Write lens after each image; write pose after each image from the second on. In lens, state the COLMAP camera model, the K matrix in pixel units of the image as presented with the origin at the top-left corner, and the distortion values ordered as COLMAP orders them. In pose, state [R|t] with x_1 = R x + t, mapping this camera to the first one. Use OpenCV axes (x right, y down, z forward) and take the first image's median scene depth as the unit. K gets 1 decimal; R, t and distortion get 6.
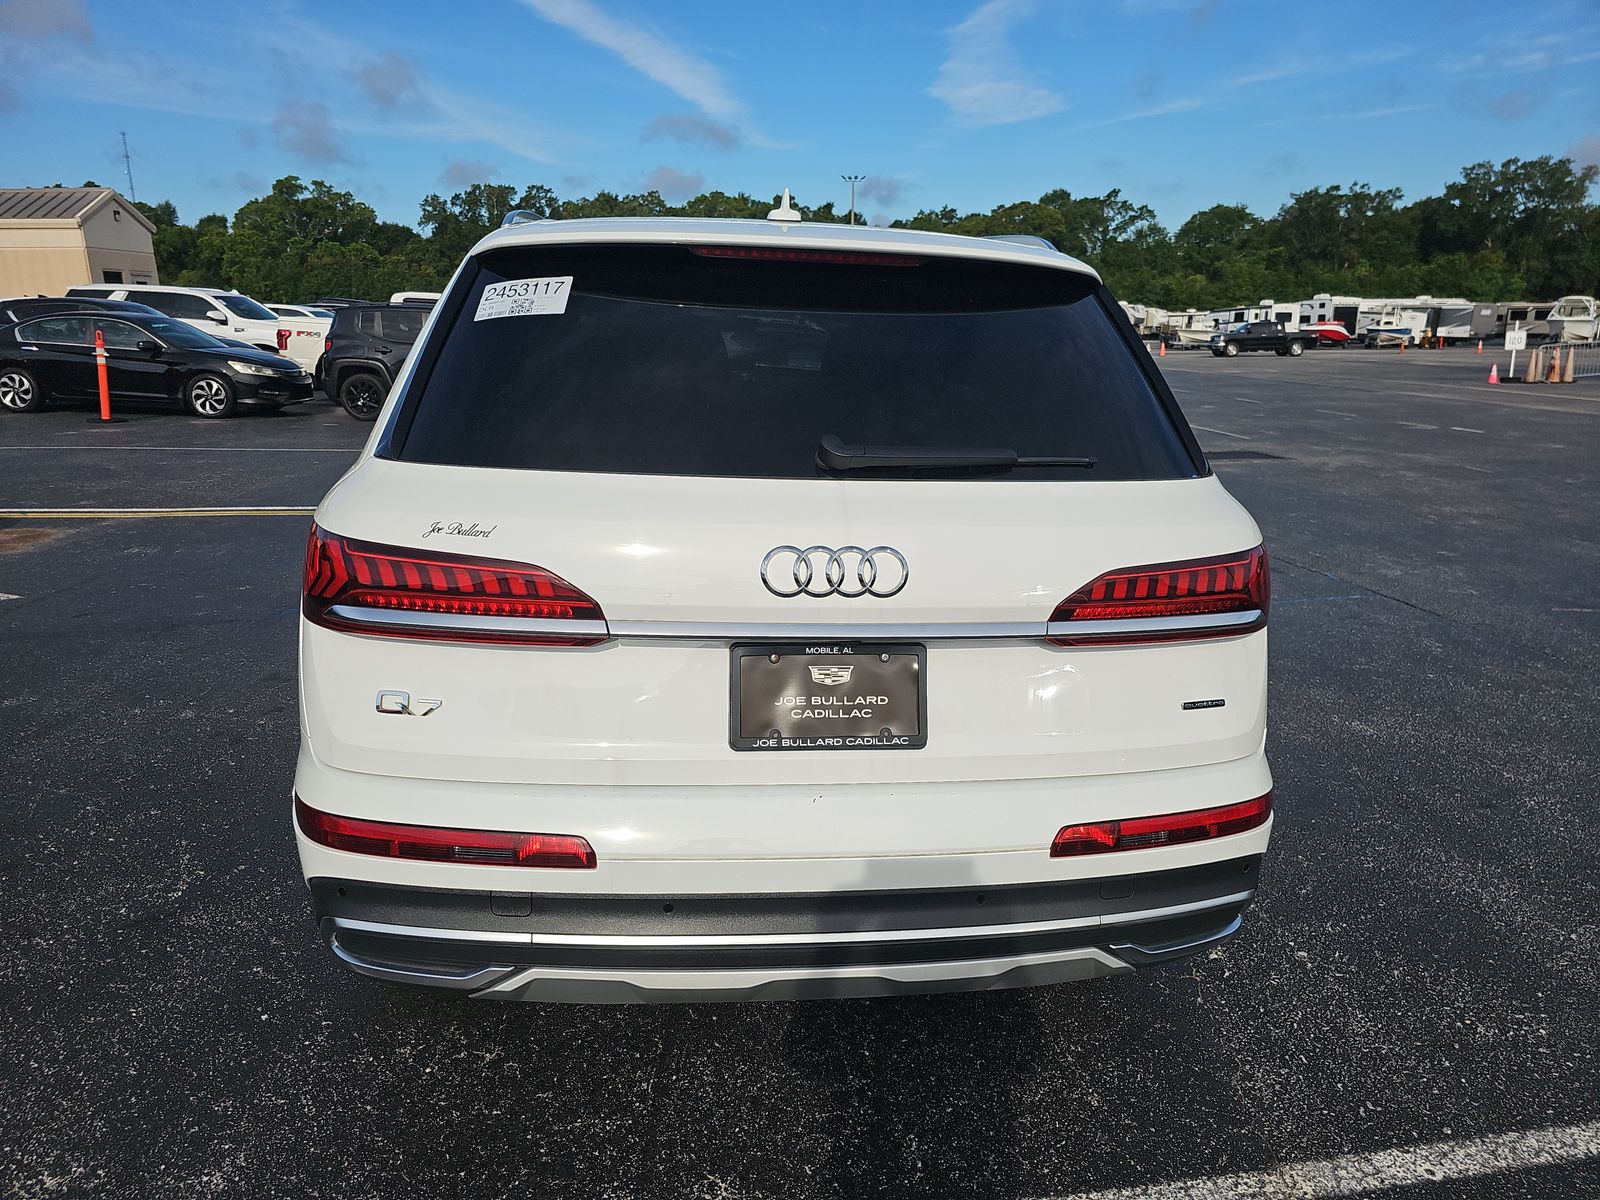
lens RADIAL K [[1065.7, 0, 800.0], [0, 1065.7, 600.0], [0, 0, 1]] dist [0.030258, -0.029026]
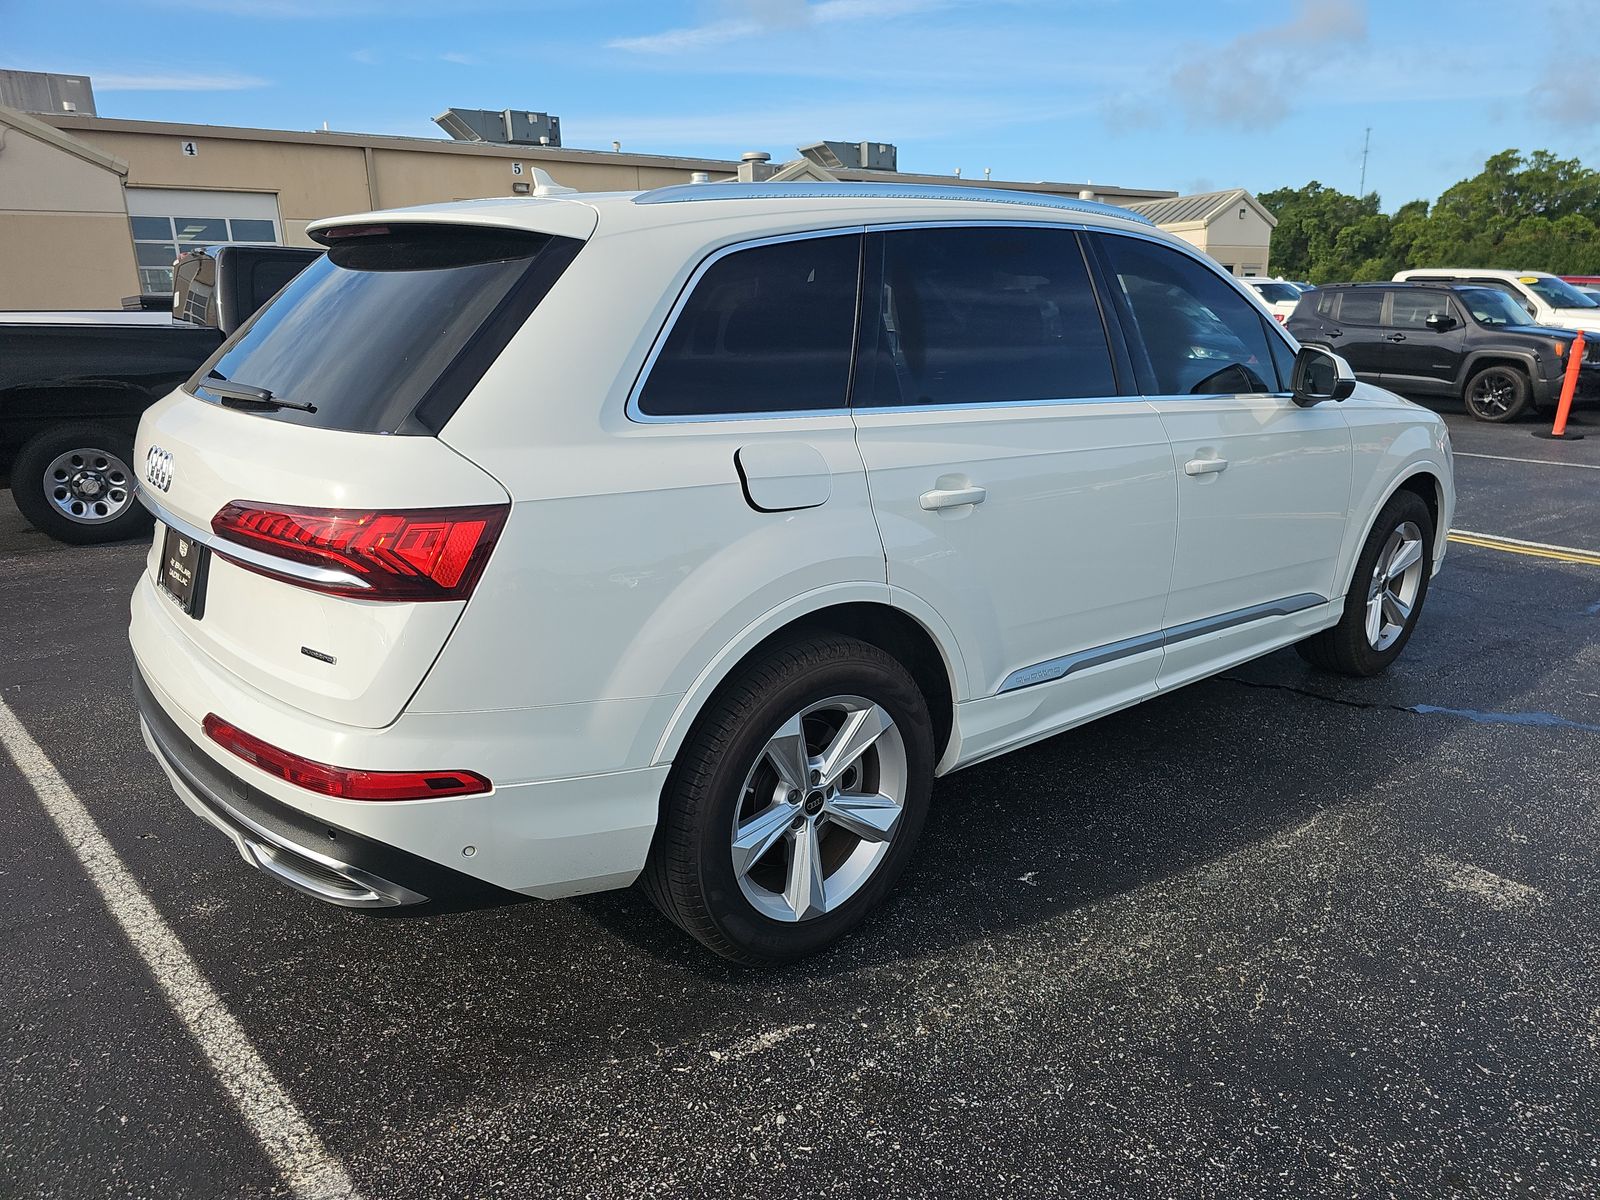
lens RADIAL K [[1075.4, 0, 822.3], [0, 1075.4, 590.7], [0, 0, 1]] dist [0.024627, -0.020802]
pose [[0.552836, 0.191059, -0.811091, 1.025053], [-0.190503, 0.976561, 0.100191, -0.108990], [0.811222, 0.099126, 0.576275, 0.556803]]
